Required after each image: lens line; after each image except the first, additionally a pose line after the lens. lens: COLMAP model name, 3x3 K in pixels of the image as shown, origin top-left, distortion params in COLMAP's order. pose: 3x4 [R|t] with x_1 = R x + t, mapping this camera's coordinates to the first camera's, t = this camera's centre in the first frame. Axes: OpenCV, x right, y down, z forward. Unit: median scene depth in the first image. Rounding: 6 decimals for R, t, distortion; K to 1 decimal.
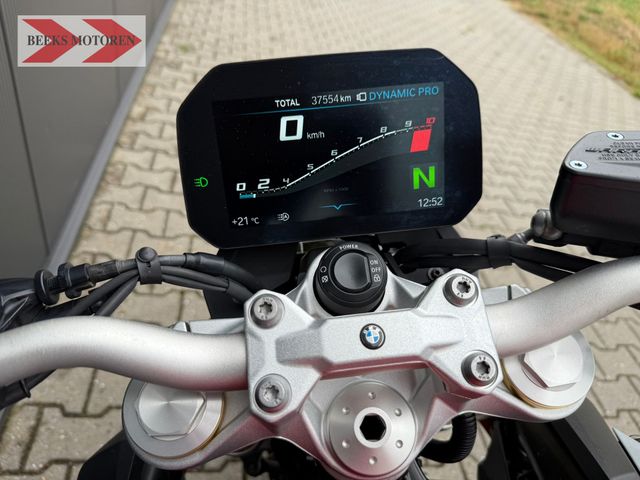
lens RADIAL K [[455.0, 0, 322.9], [0, 455.0, 244.9], [0, 0, 1]] dist [0.020809, -0.067560]
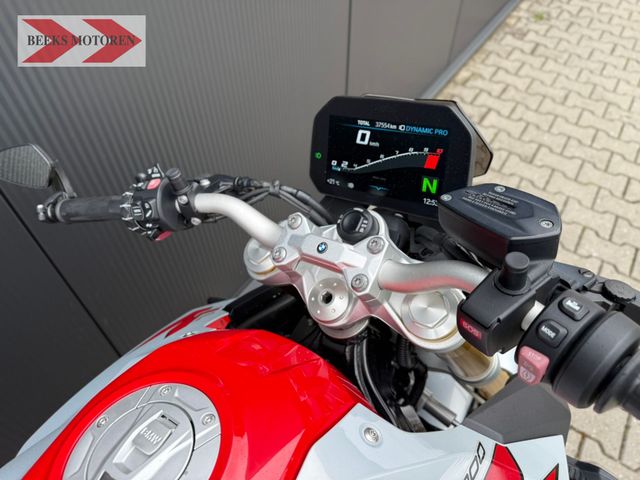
lens RADIAL K [[455.0, 0, 322.9], [0, 455.0, 244.9], [0, 0, 1]] dist [0.020809, -0.067560]
pose [[0.744187, 0.345614, -0.571609, 0.942759], [-0.296100, 0.937754, 0.181501, -0.136568], [0.598757, 0.034183, 0.800201, -0.475397]]
